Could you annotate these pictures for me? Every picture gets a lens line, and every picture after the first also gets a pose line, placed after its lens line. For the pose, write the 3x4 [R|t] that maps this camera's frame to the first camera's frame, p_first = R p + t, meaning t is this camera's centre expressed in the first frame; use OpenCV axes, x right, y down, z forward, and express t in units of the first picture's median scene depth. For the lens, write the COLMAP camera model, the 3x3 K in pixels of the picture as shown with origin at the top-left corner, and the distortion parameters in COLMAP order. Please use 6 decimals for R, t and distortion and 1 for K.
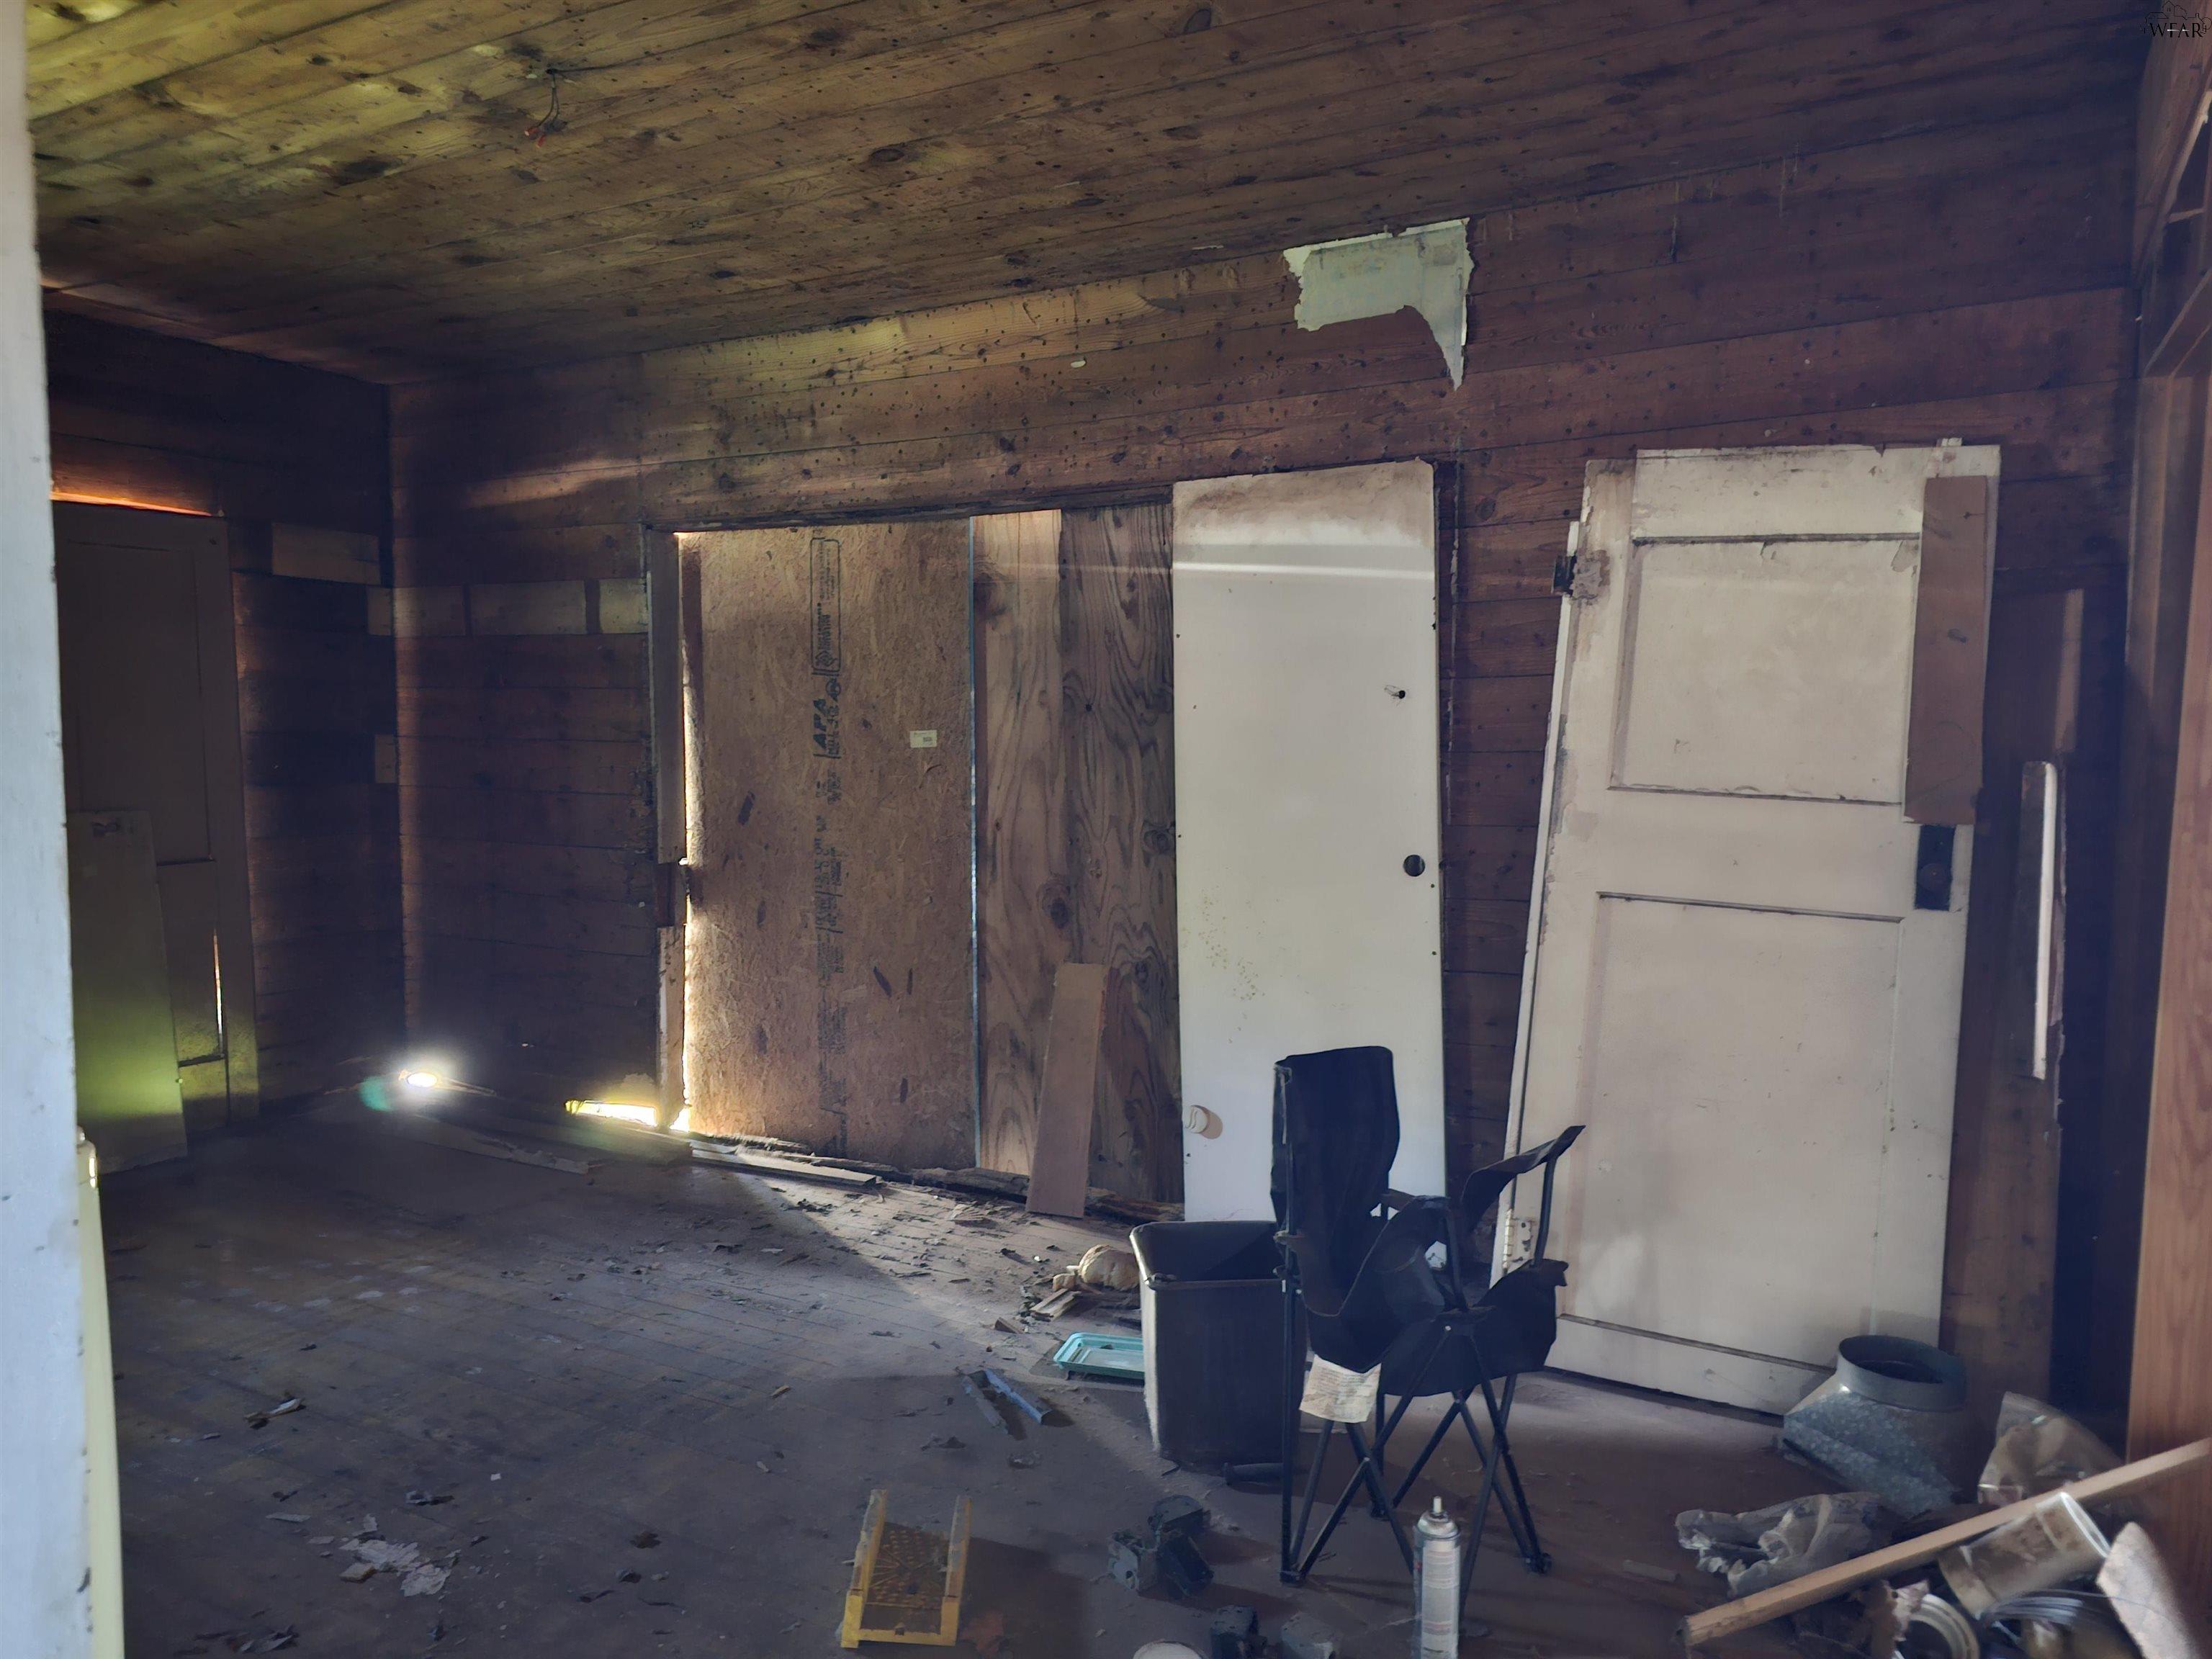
lens RADIAL K [[1553.9, 0, 1107.9], [0, 1553.9, 944.1], [0, 0, 1]] dist [0.039904, -0.002703]
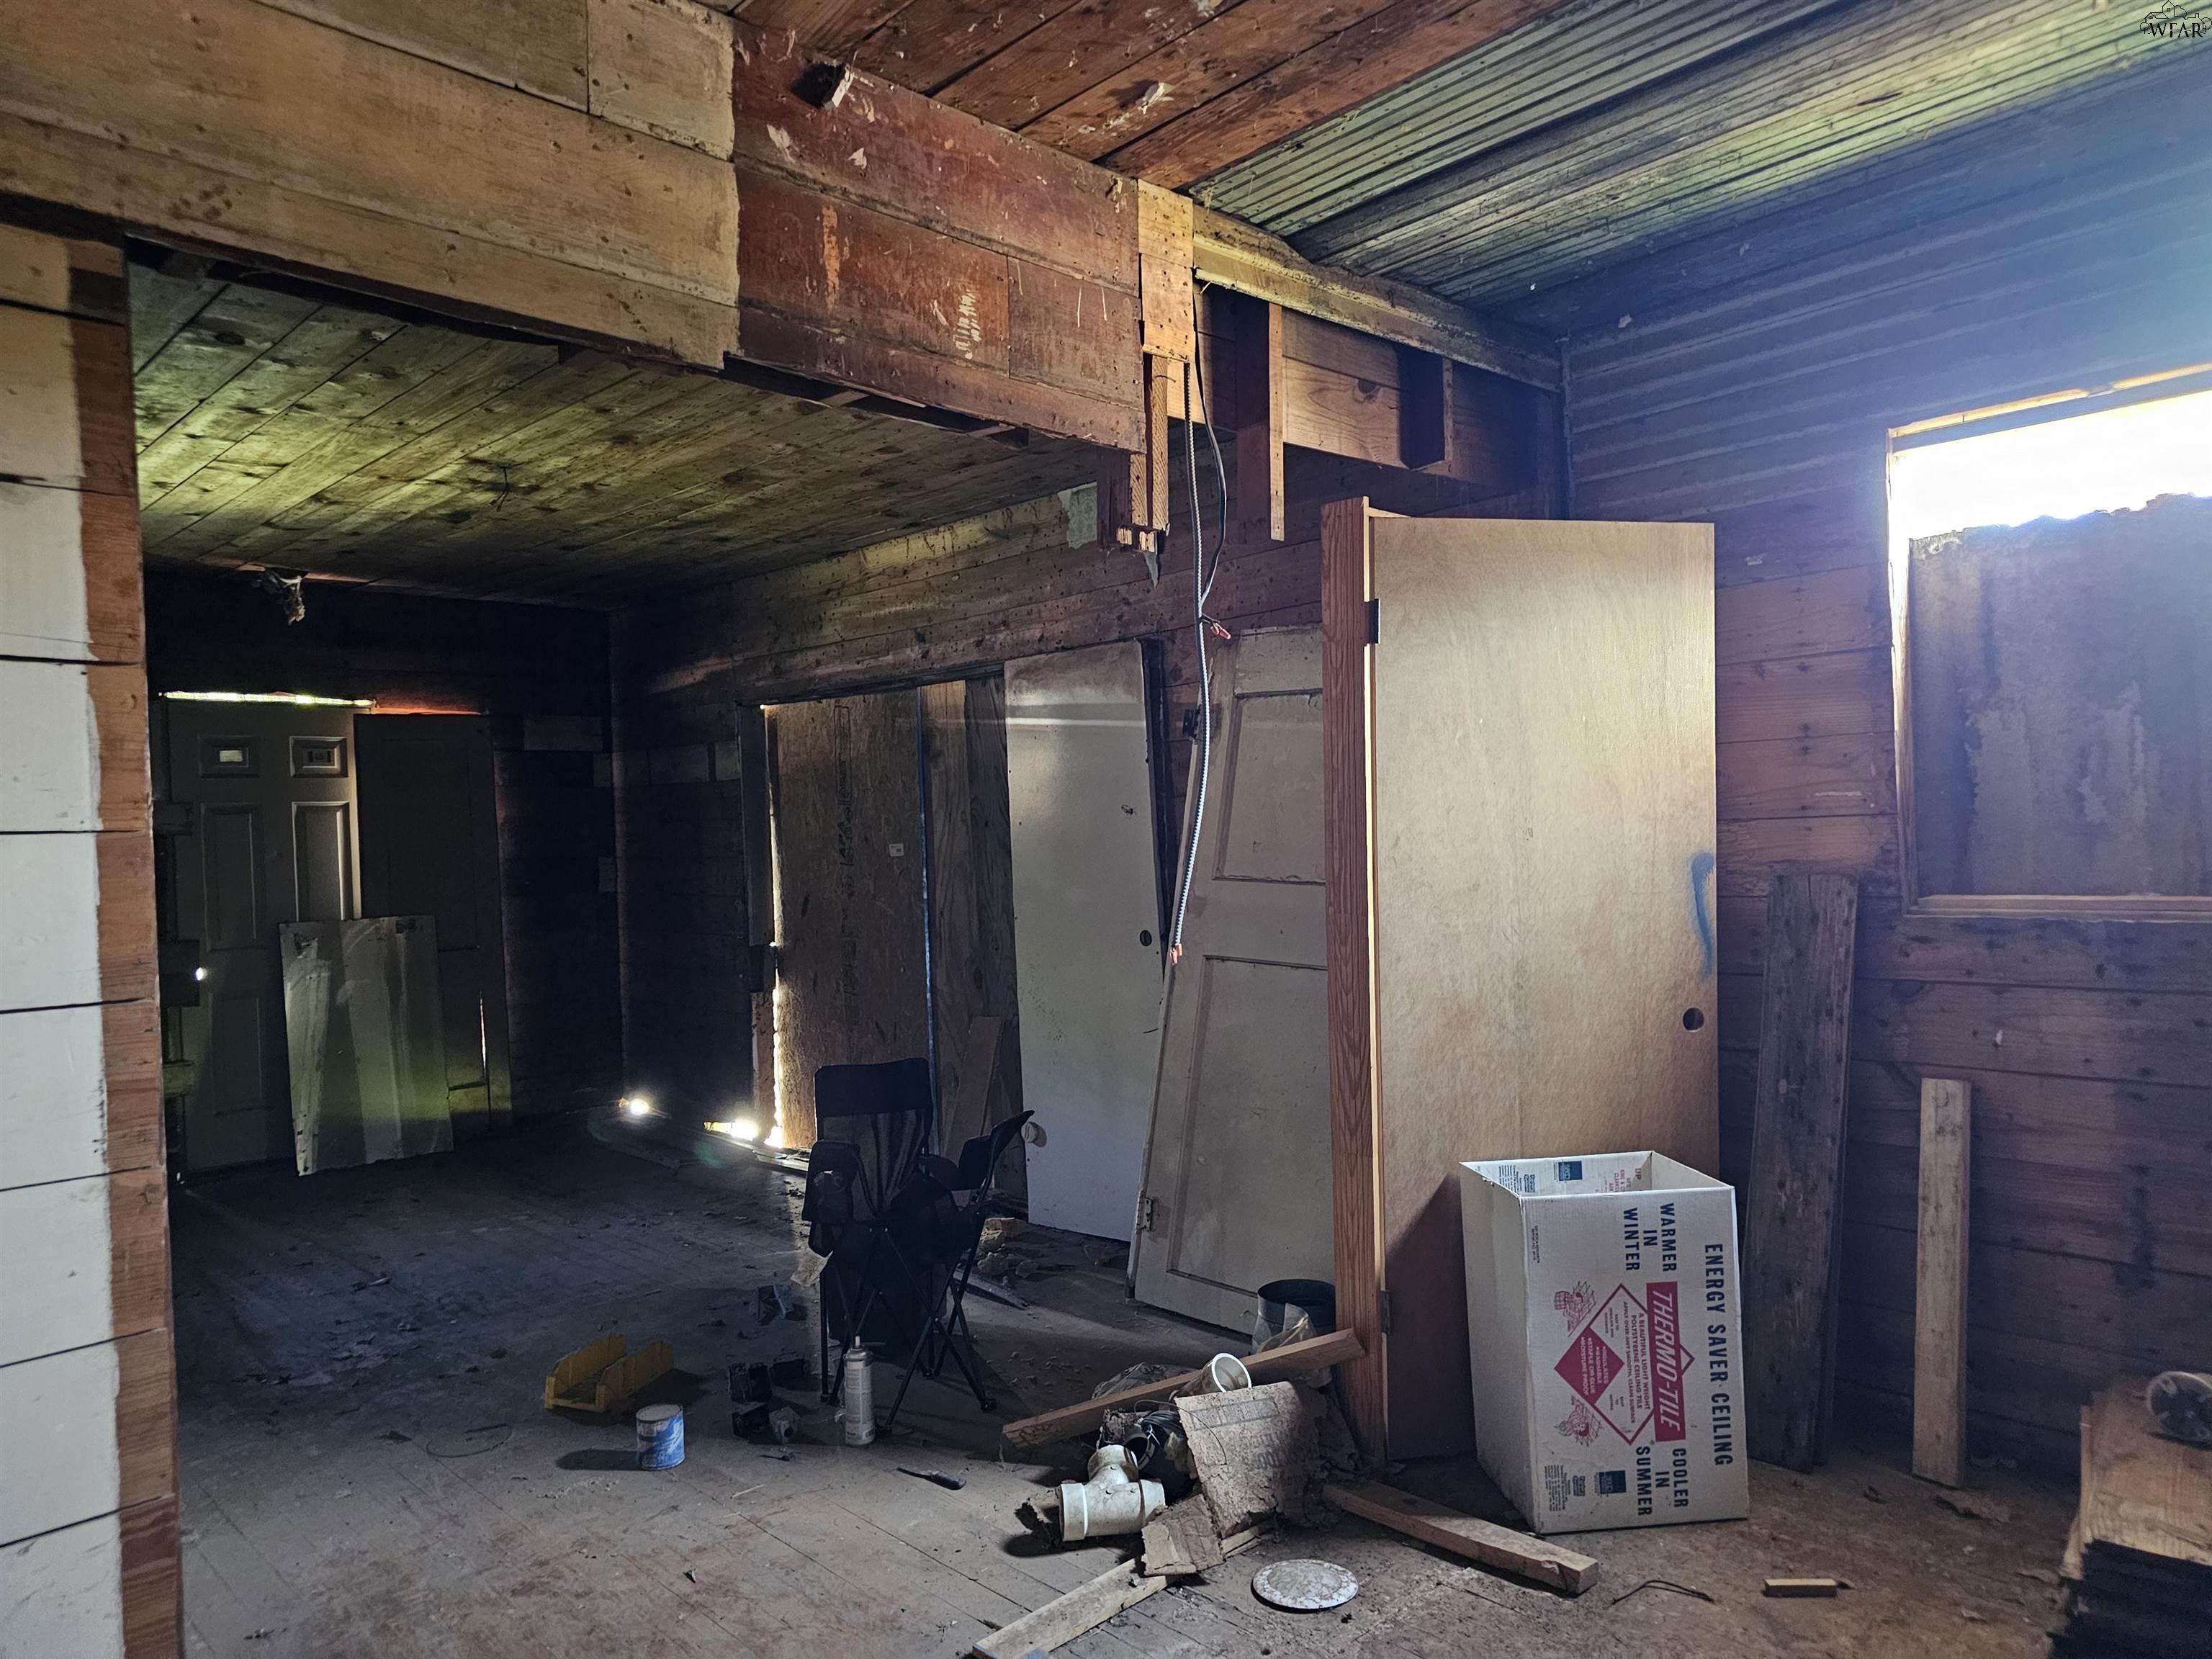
lens RADIAL K [[1553.9, 0, 1107.9], [0, 1553.9, 944.1], [0, 0, 1]] dist [0.039904, -0.002703]
pose [[0.952849, -0.013357, -0.303150, 0.466834], [-0.003228, 0.998528, -0.054143, 0.021769], [0.303427, 0.052569, 0.951403, -0.222386]]
